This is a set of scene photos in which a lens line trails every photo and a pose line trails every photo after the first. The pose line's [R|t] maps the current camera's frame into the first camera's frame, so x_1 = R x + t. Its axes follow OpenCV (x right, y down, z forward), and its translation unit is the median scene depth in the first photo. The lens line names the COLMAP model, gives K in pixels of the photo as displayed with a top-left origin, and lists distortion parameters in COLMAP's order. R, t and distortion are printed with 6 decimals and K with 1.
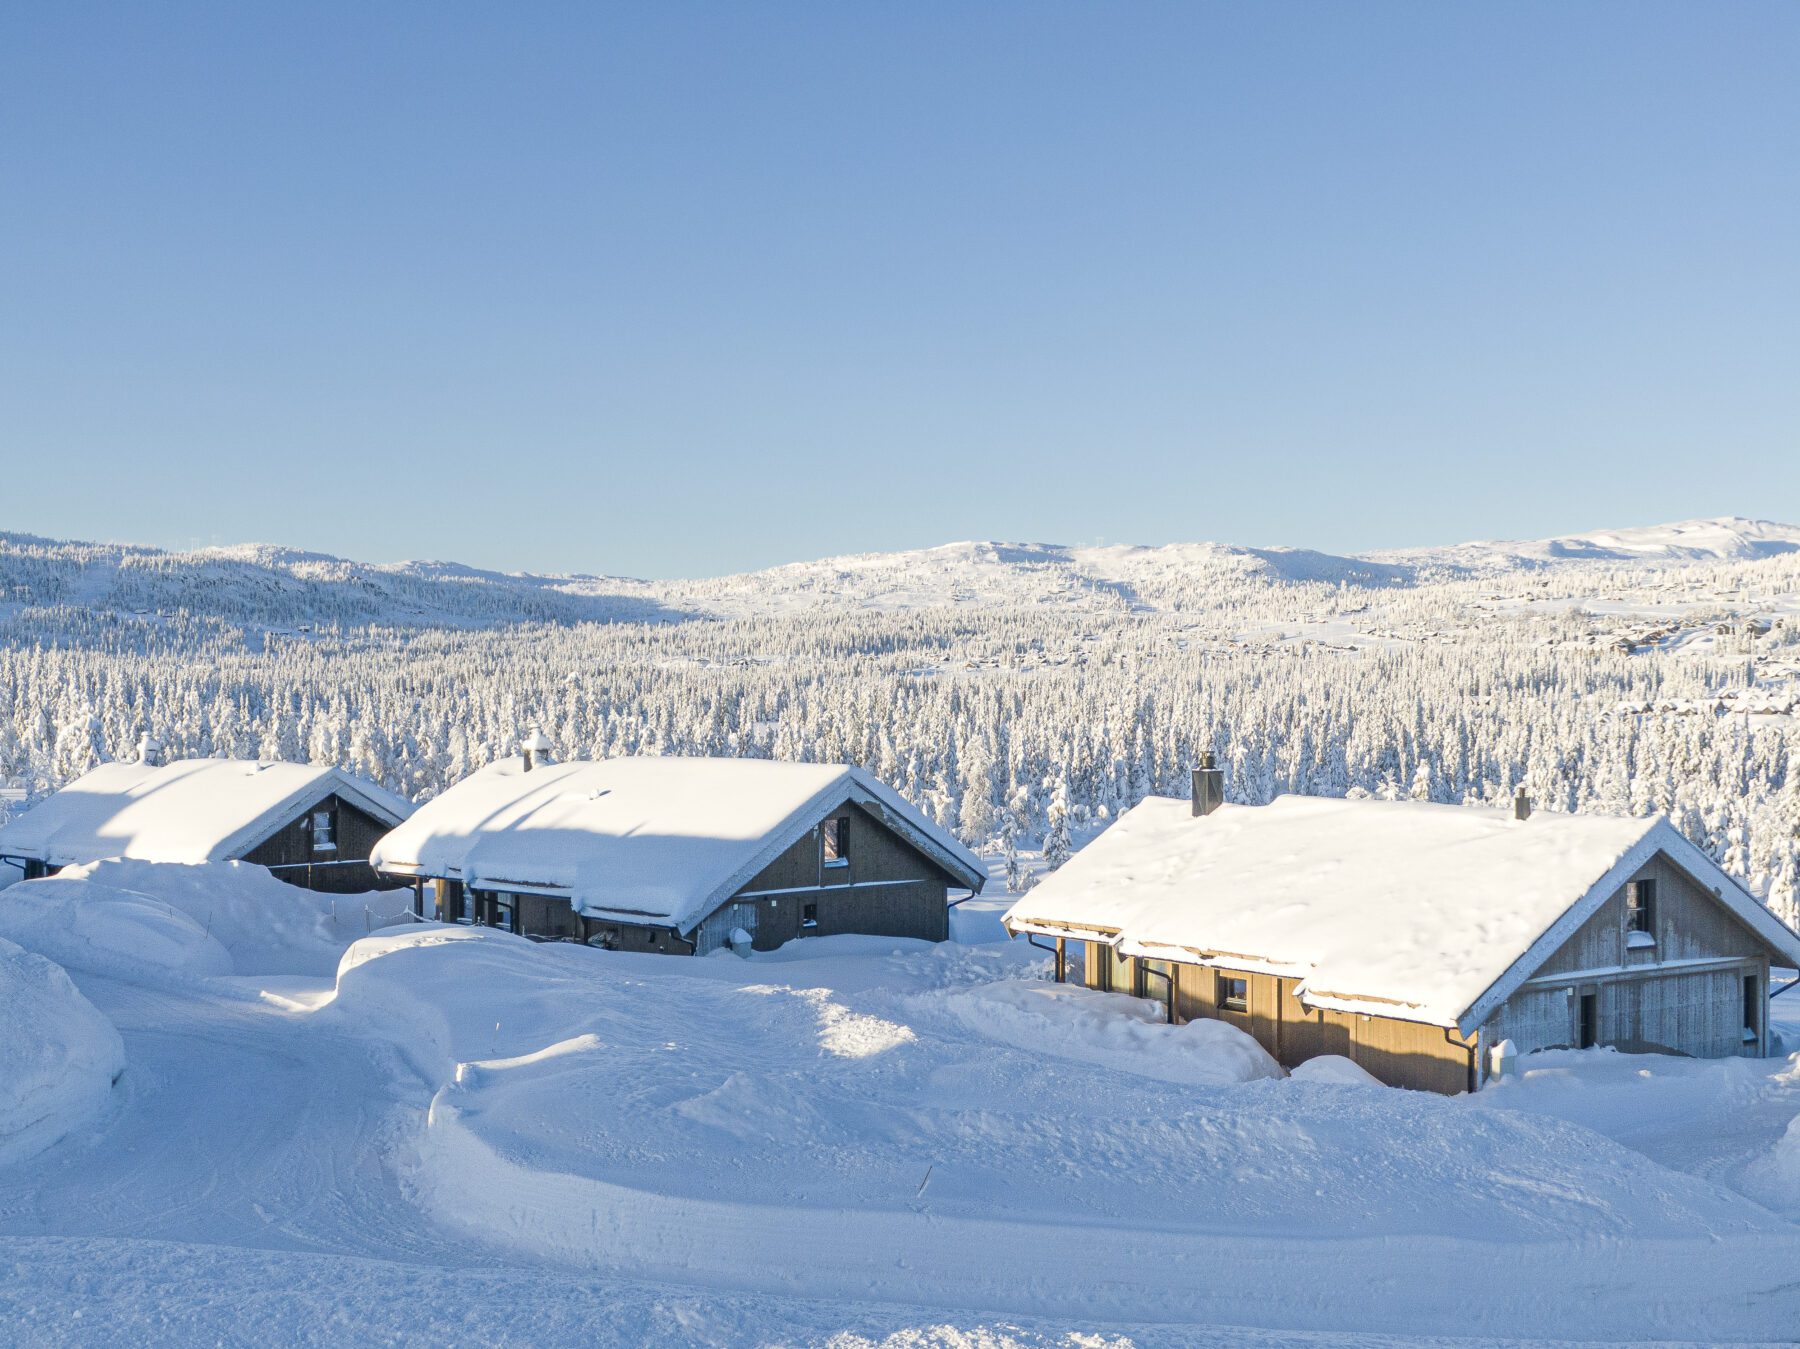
lens RADIAL K [[2502.9, 0, 904.6], [0, 2502.9, 682.6], [0, 0, 1]] dist [0.009214, 0.000000]
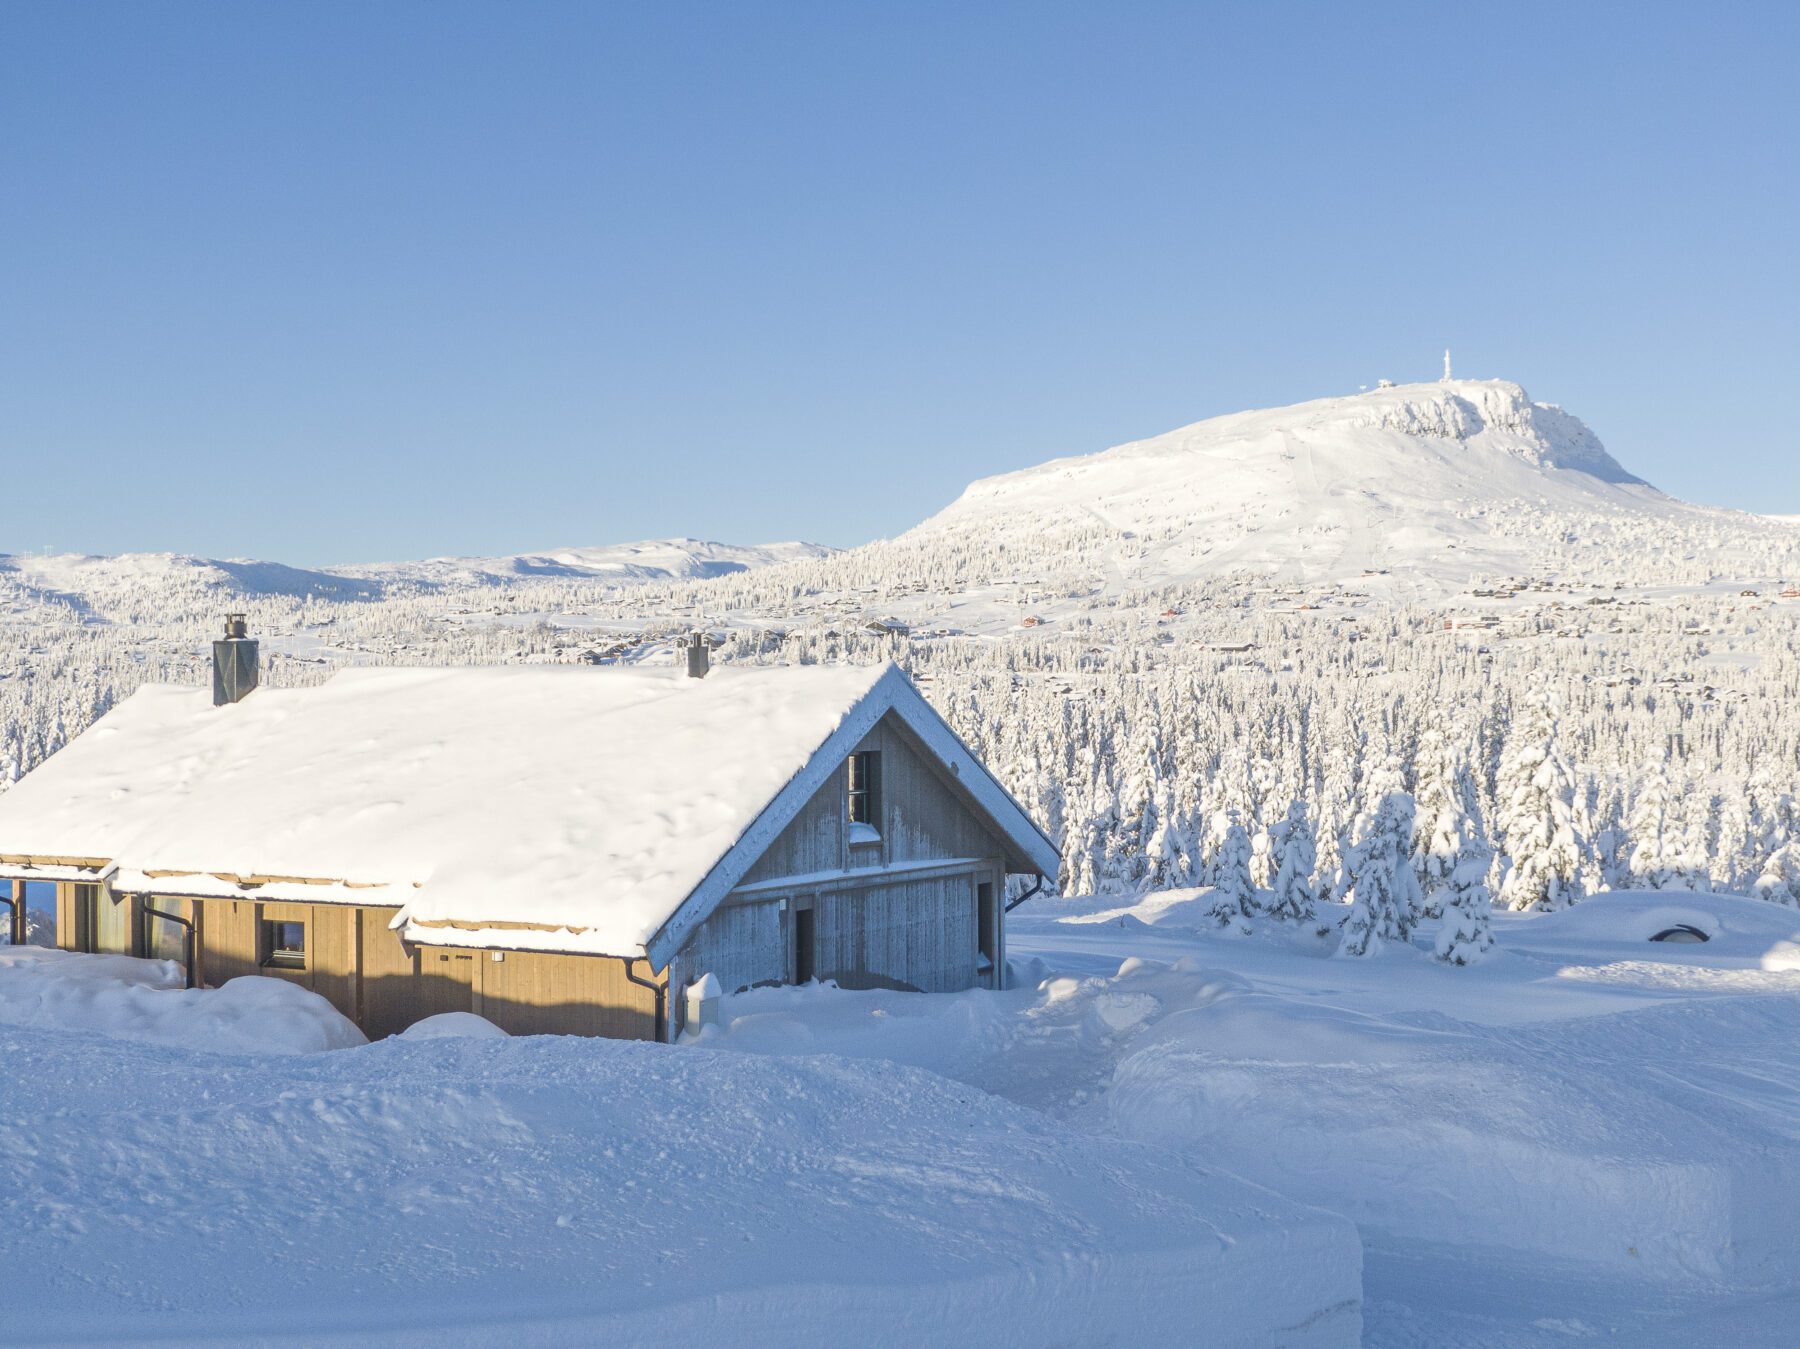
lens RADIAL K [[2502.9, 0, 895.5], [0, 2502.9, 687.2], [0, 0, 1]] dist [0.009214, 0.000000]
pose [[0.919587, -0.003704, 0.392870, 0.016218], [0.005721, 0.999976, -0.003965, 0.062278], [-0.392846, 0.005894, 0.919586, 0.322783]]
